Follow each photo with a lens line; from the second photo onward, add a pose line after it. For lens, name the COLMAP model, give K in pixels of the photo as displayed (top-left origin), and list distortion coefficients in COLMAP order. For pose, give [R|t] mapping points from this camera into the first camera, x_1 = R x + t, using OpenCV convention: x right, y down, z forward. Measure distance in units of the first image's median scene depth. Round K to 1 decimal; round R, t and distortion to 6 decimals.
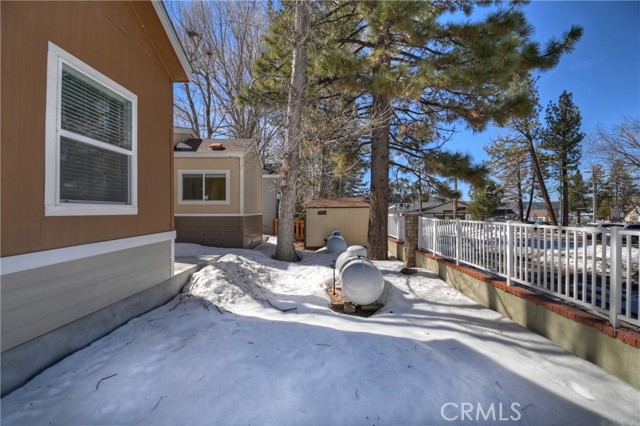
lens RADIAL K [[282.7, 0, 317.1], [0, 282.7, 211.2], [0, 0, 1]] dist [0.003826, -0.003117]
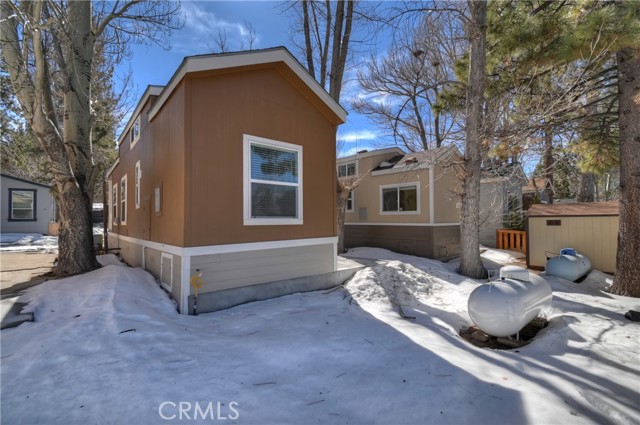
lens RADIAL K [[282.7, 0, 313.8], [0, 282.7, 214.4], [0, 0, 1]] dist [0.003826, -0.003117]
pose [[0.660848, -0.015883, -0.750351, 0.426960], [0.002000, 0.999810, -0.019402, -0.009732], [0.750517, 0.011321, 0.660754, 0.041993]]
